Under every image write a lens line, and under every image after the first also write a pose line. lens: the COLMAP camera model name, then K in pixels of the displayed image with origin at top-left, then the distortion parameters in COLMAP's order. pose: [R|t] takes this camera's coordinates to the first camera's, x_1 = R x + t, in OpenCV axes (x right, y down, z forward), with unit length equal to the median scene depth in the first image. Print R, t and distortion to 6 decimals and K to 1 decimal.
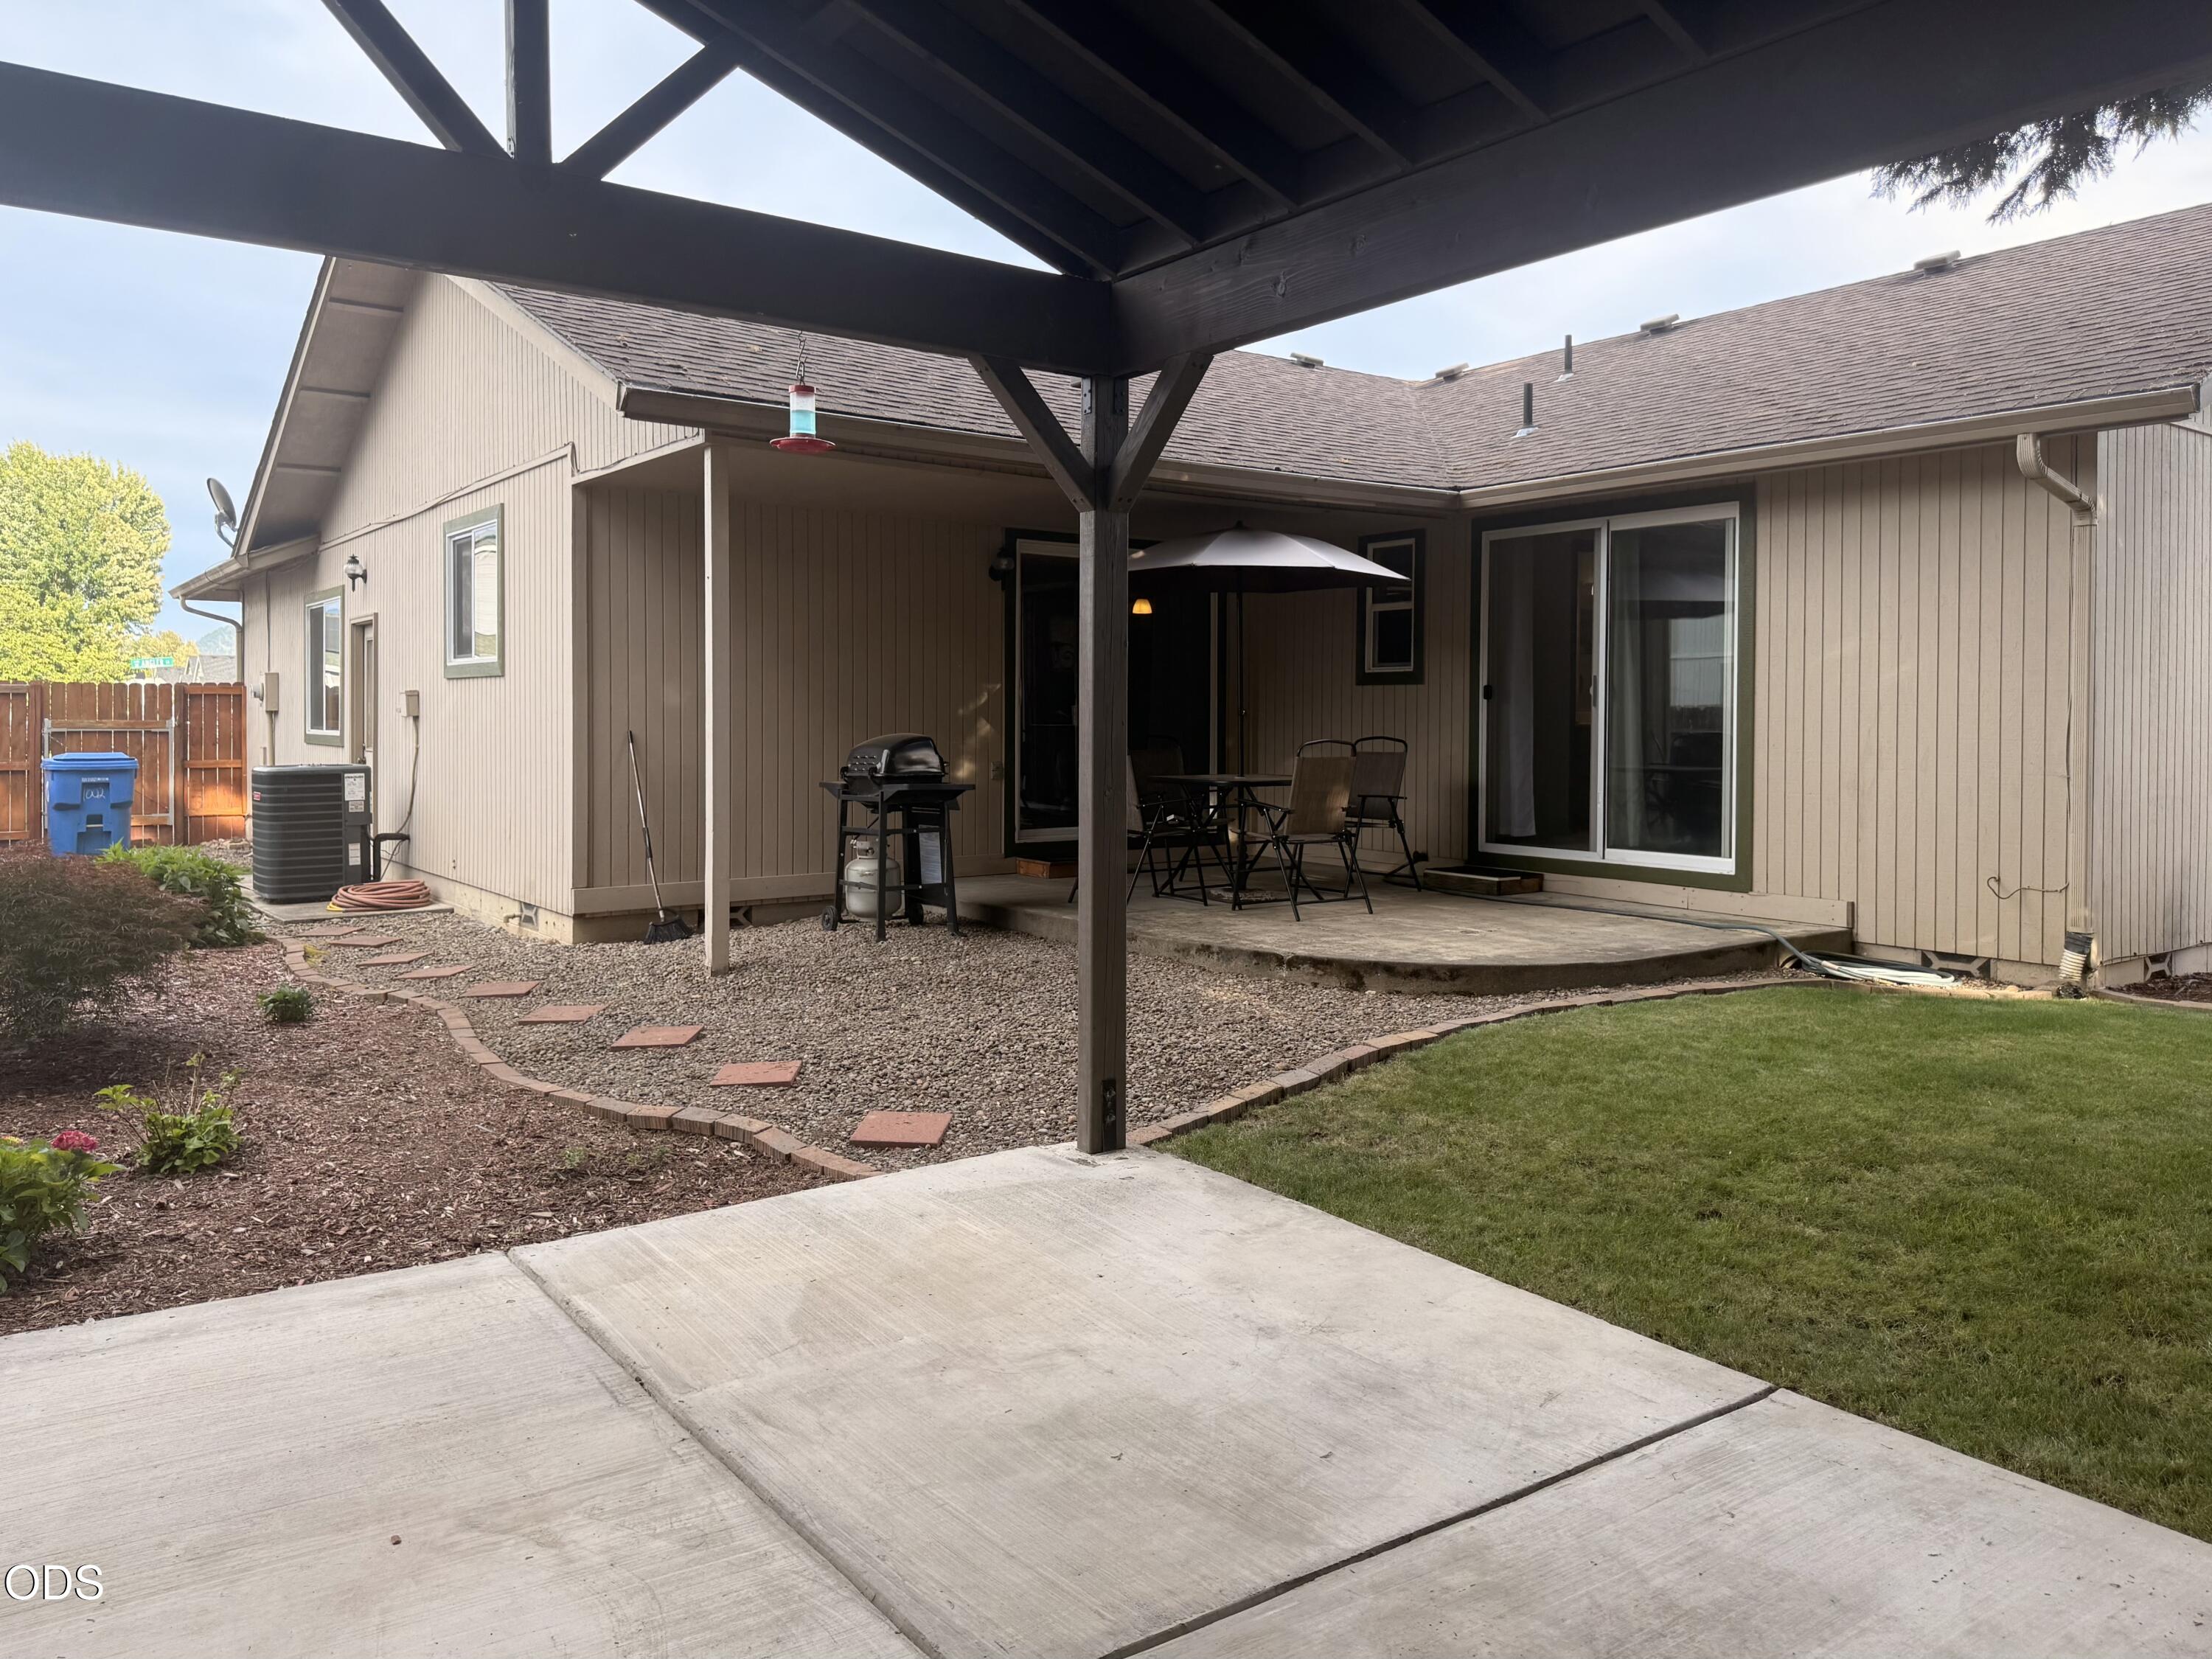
lens RADIAL K [[1593.4, 0, 1106.0], [0, 1593.4, 829.5], [0, 0, 1]] dist [0.012475, 0.002117]
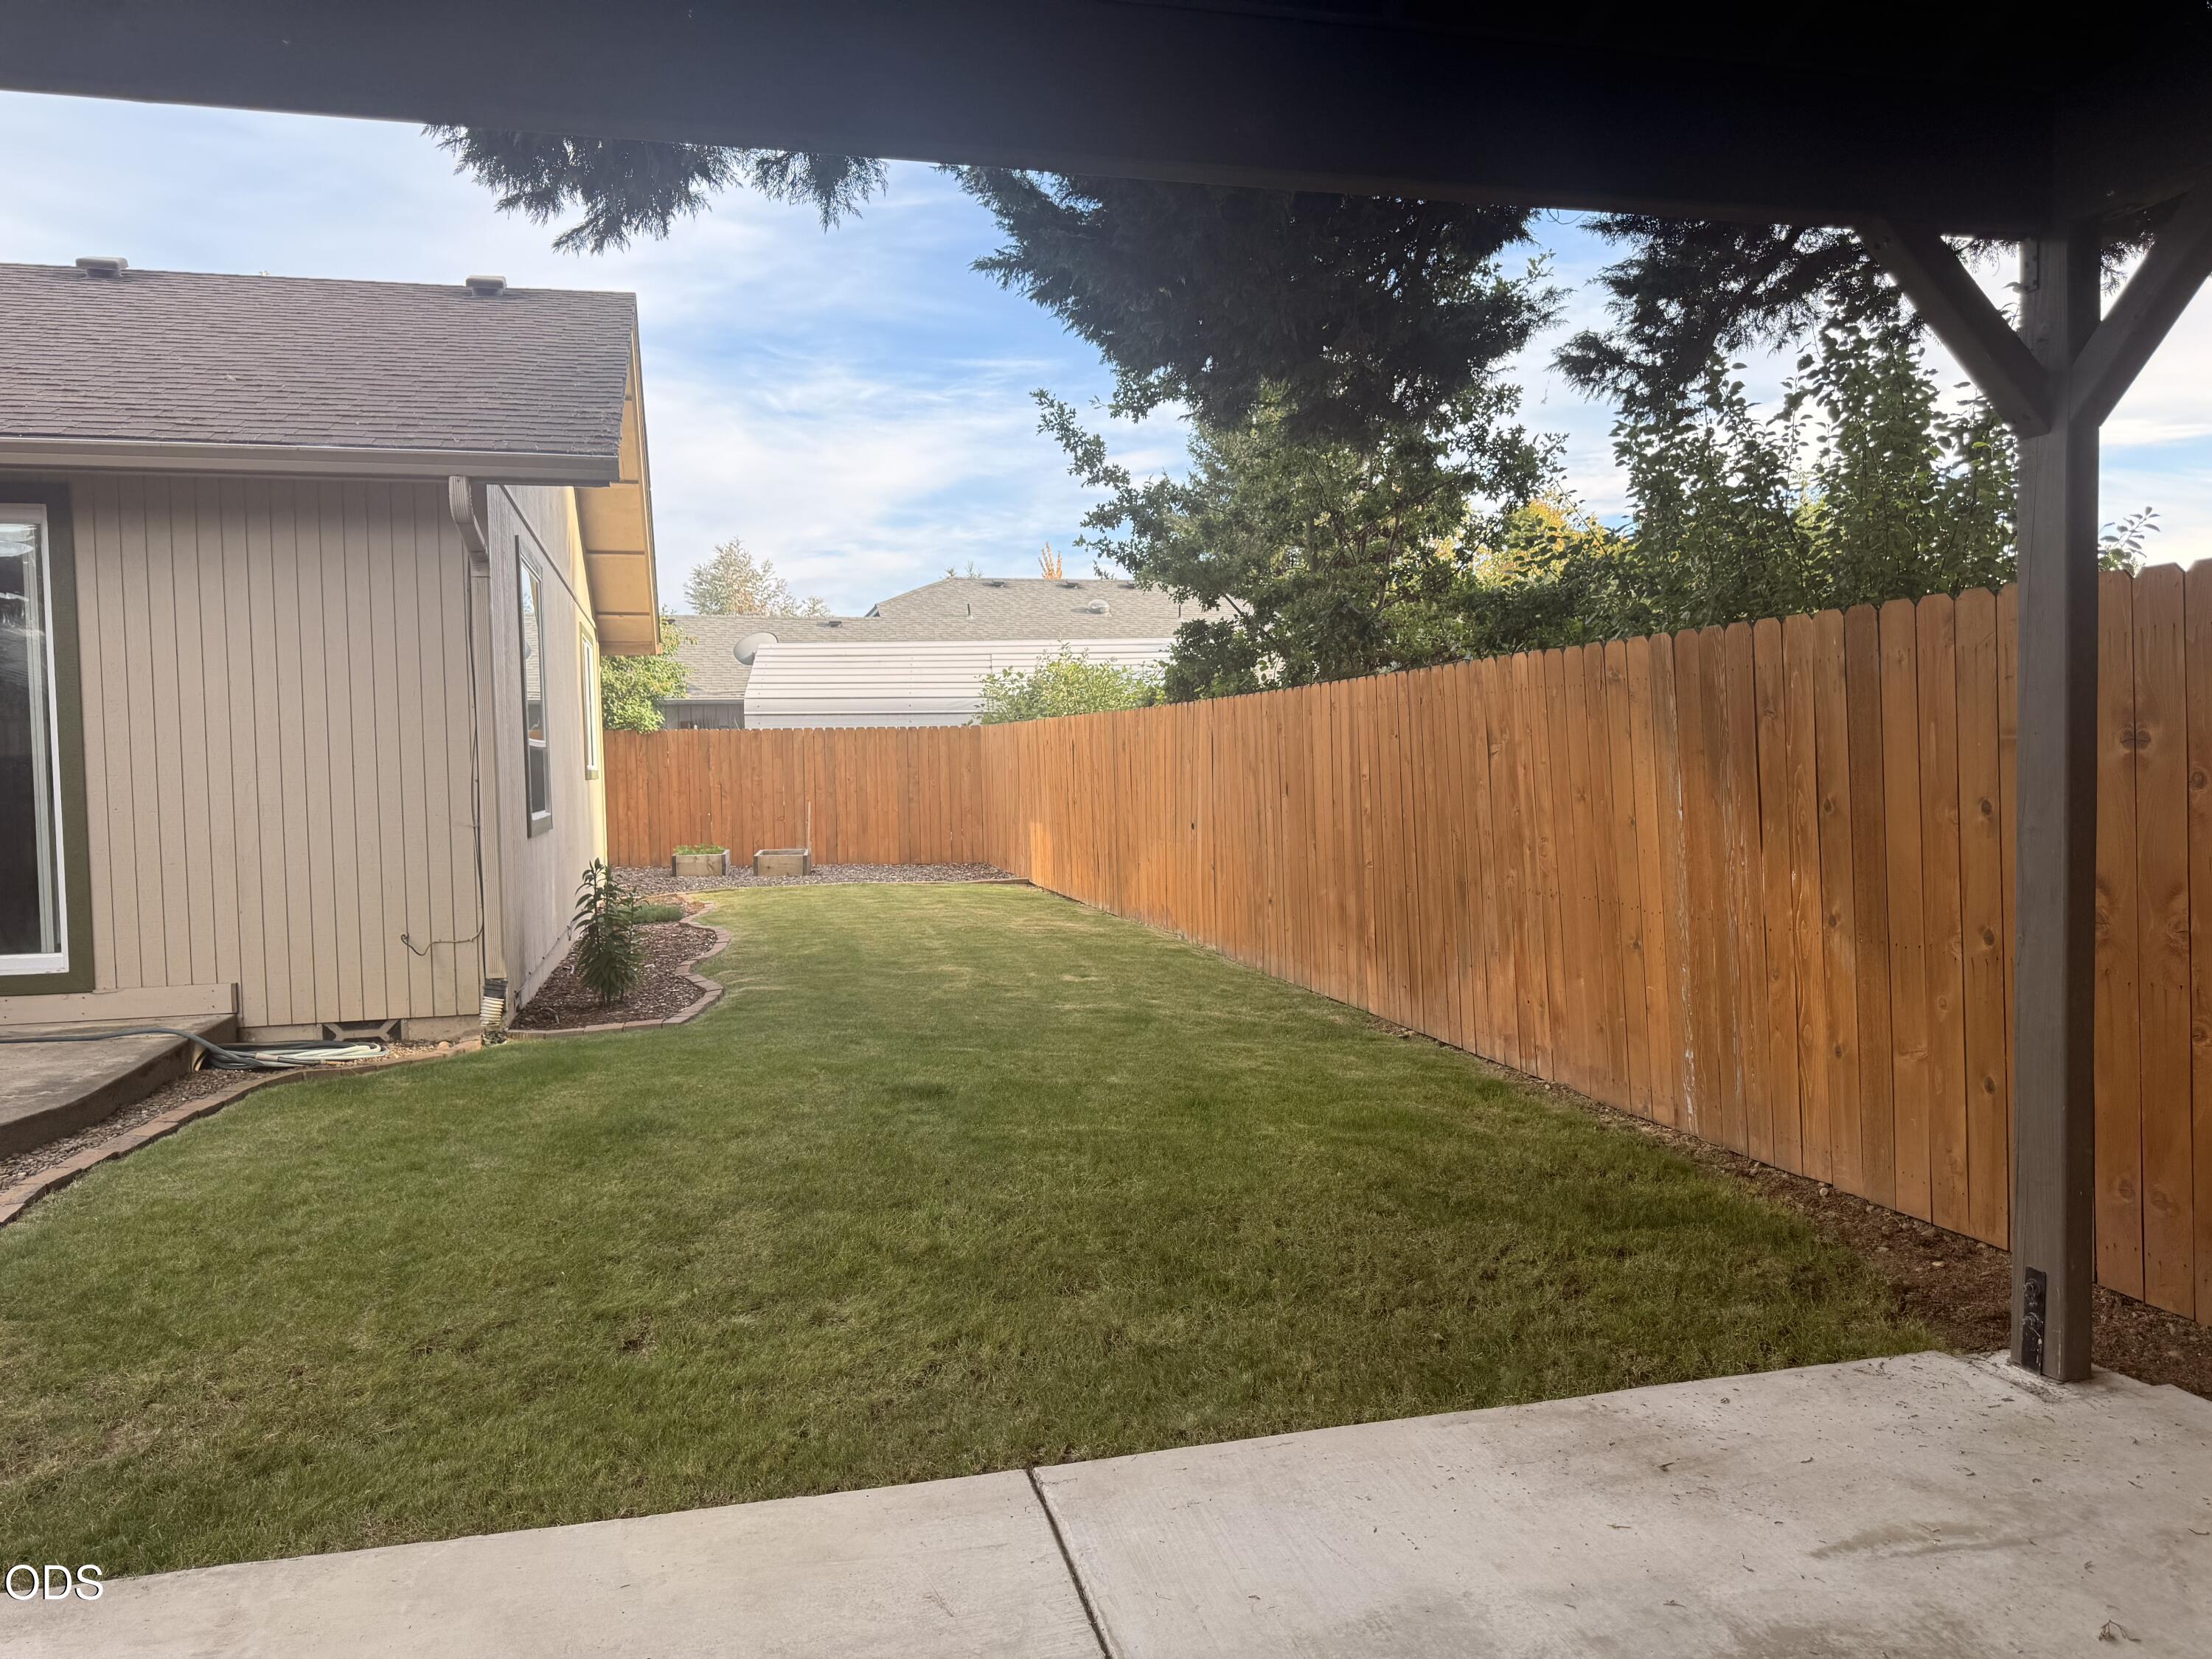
lens RADIAL K [[1593.4, 0, 1106.0], [0, 1593.4, 829.5], [0, 0, 1]] dist [0.012475, 0.002117]
pose [[0.374249, -0.054284, 0.925738, -0.171147], [0.089716, 0.995722, 0.022118, -0.015871], [-0.922978, 0.074776, 0.377518, 0.248809]]
